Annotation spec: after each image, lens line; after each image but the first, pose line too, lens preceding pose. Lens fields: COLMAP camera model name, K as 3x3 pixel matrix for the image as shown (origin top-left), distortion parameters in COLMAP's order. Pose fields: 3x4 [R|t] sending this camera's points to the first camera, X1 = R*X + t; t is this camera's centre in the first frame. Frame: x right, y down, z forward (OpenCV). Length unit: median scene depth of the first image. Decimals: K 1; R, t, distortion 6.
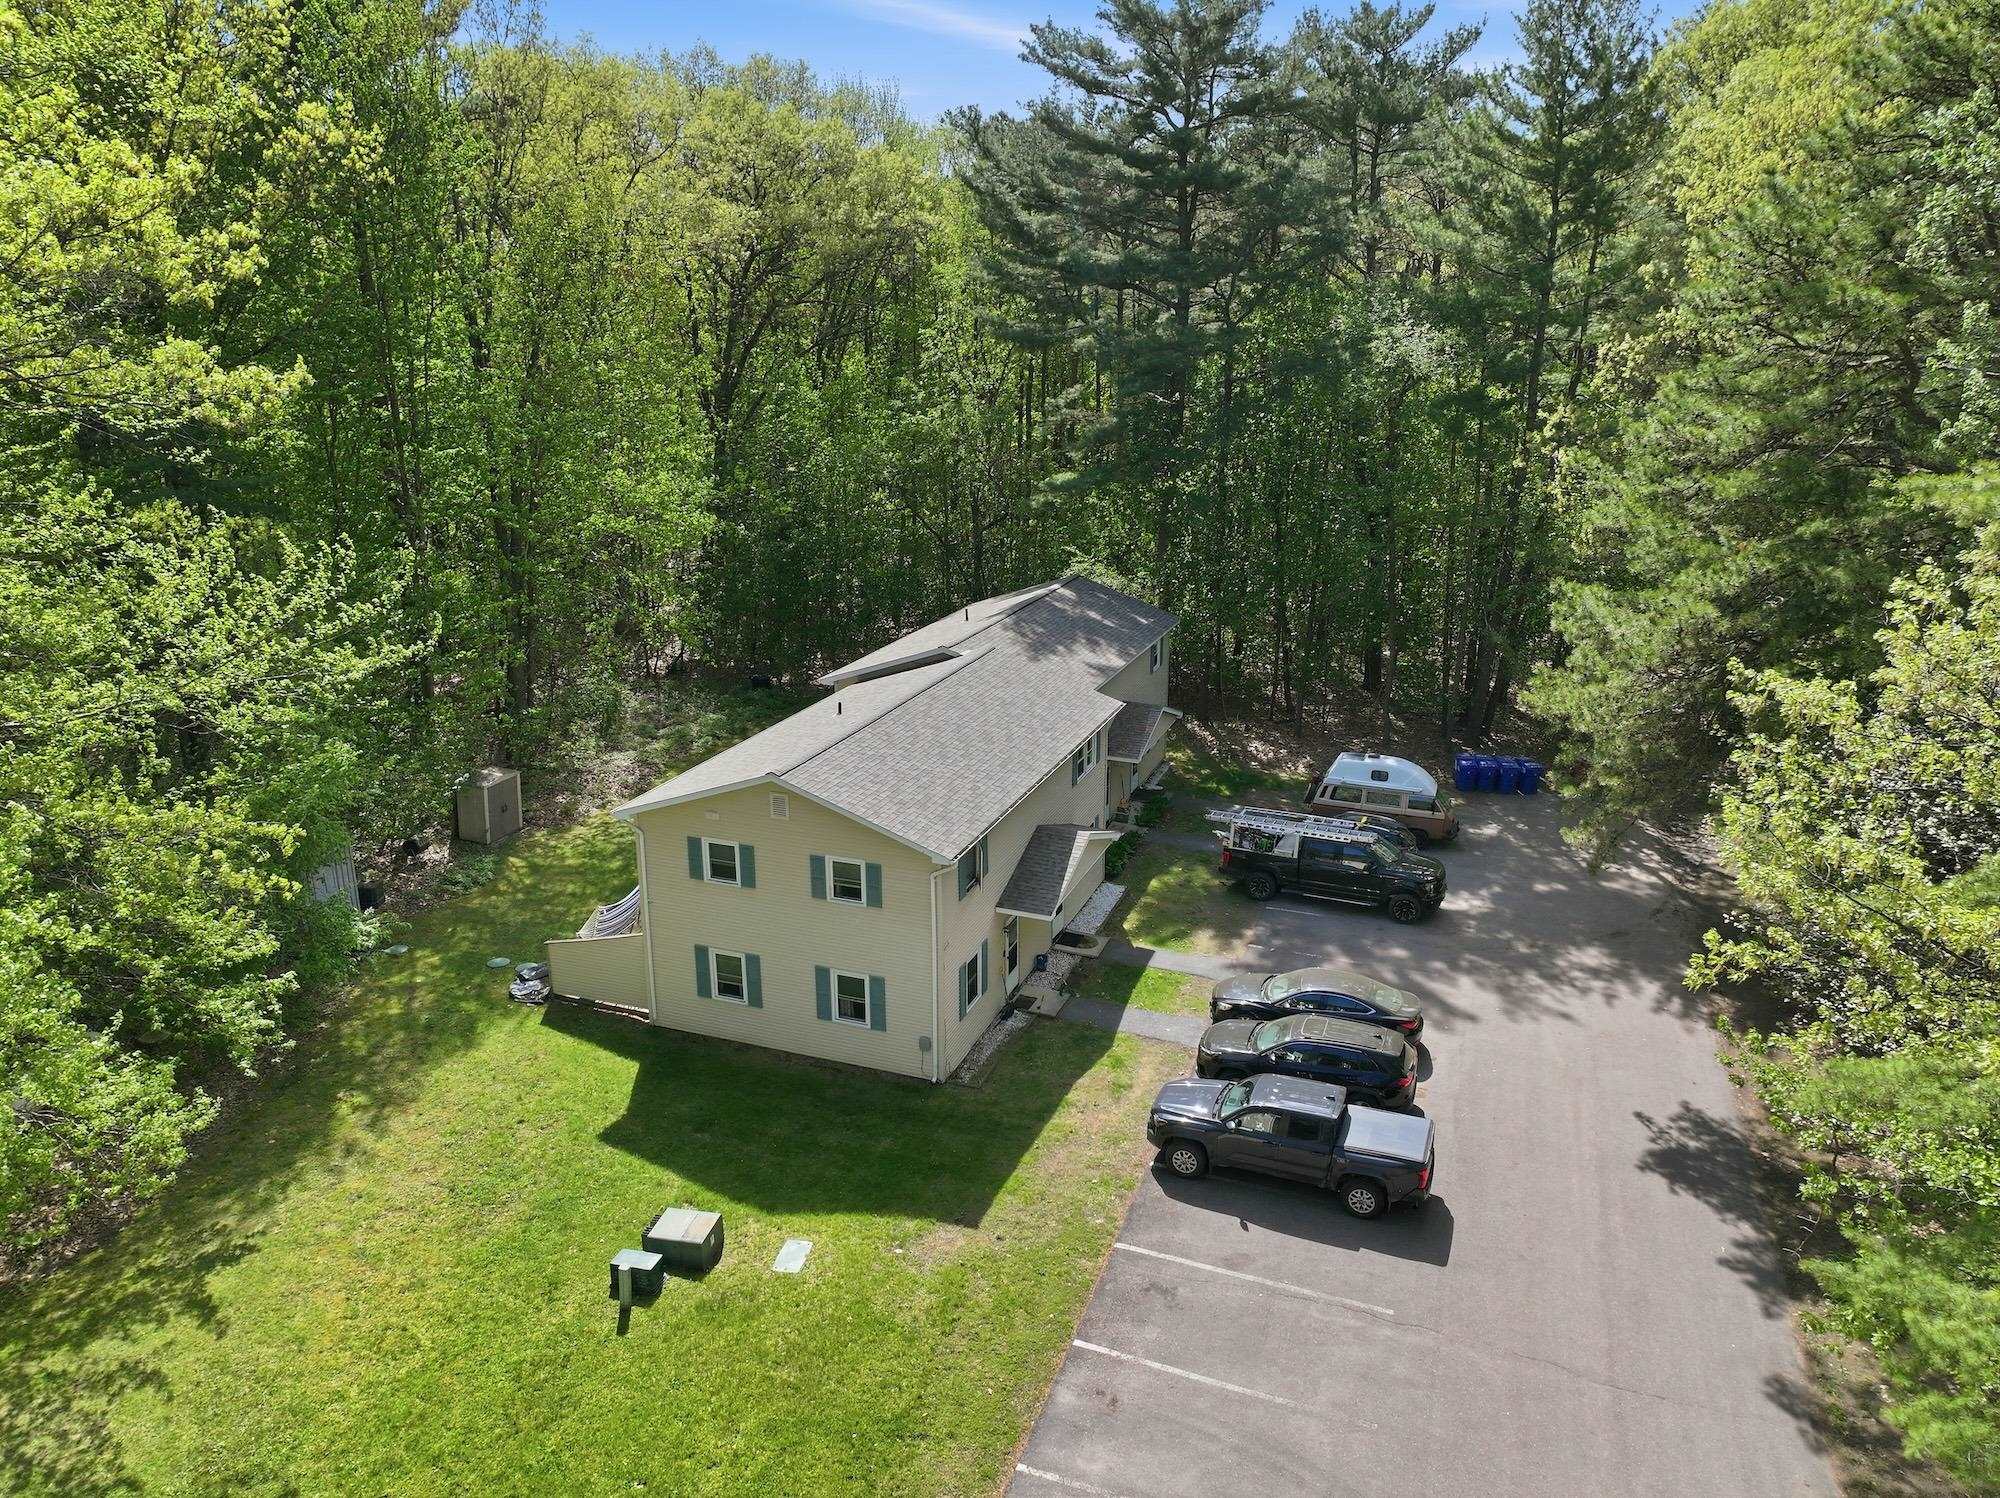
lens RADIAL K [[1377.0, 0, 1000.0], [0, 1377.0, 749.0], [0, 0, 1]] dist [-0.001636, -0.000219]
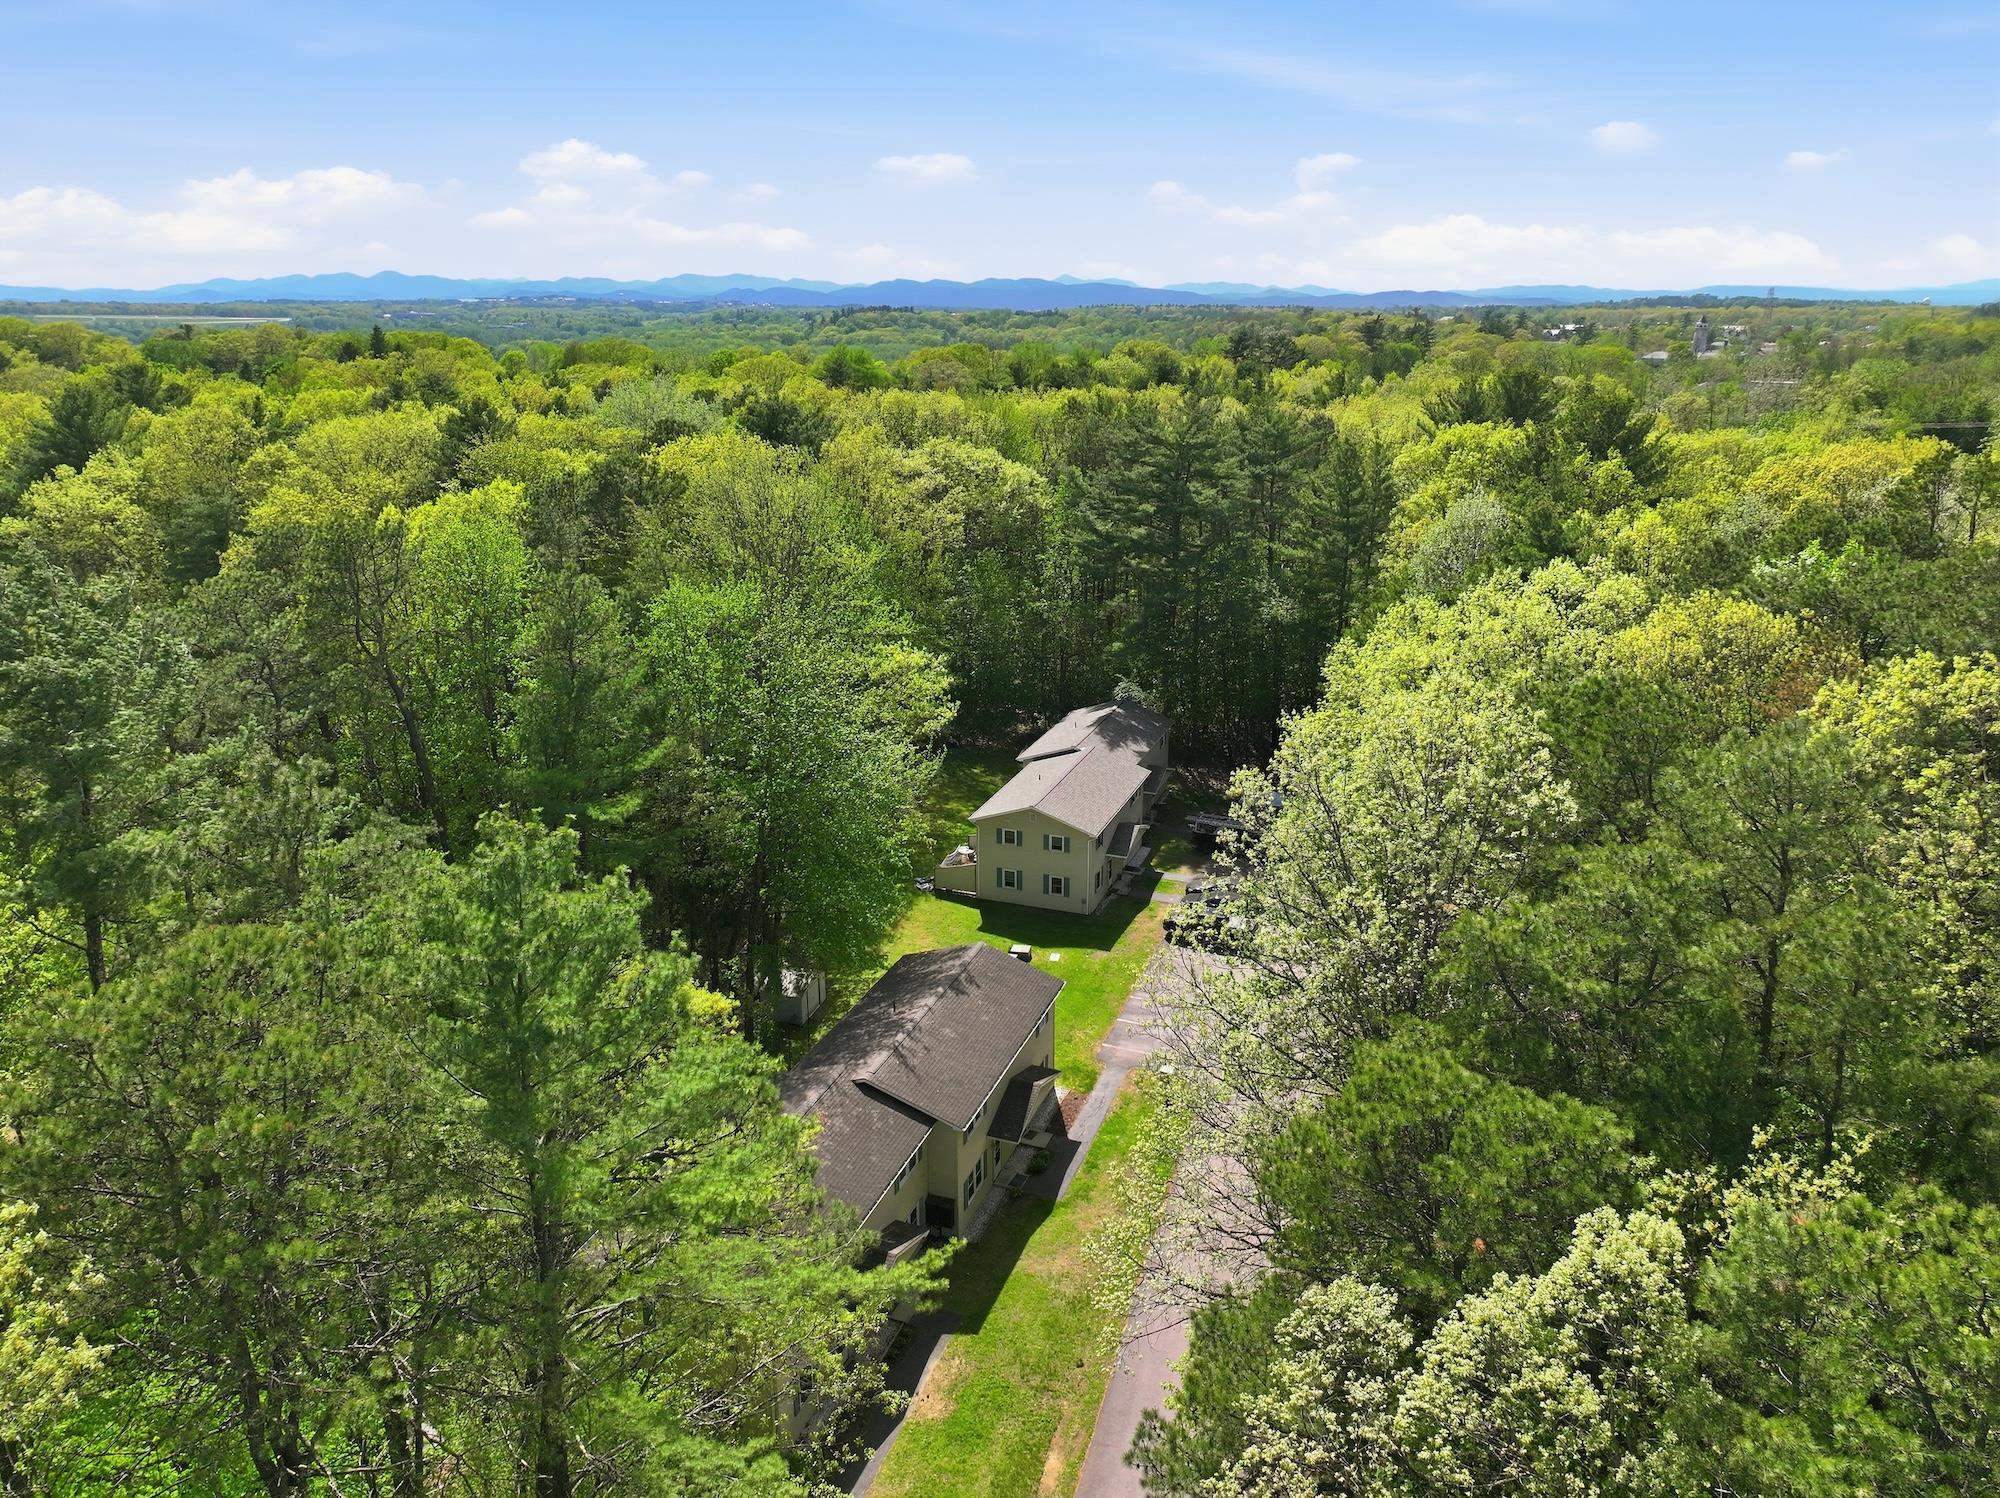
lens RADIAL K [[1377.0, 0, 1000.0], [0, 1377.0, 749.0], [0, 0, 1]] dist [-0.001636, -0.000219]
pose [[0.999994, 0.000026, 0.003328, -0.221701], [-0.000072, 0.999904, 0.013830, -0.129518], [-0.003327, -0.013830, 0.999899, -1.712374]]
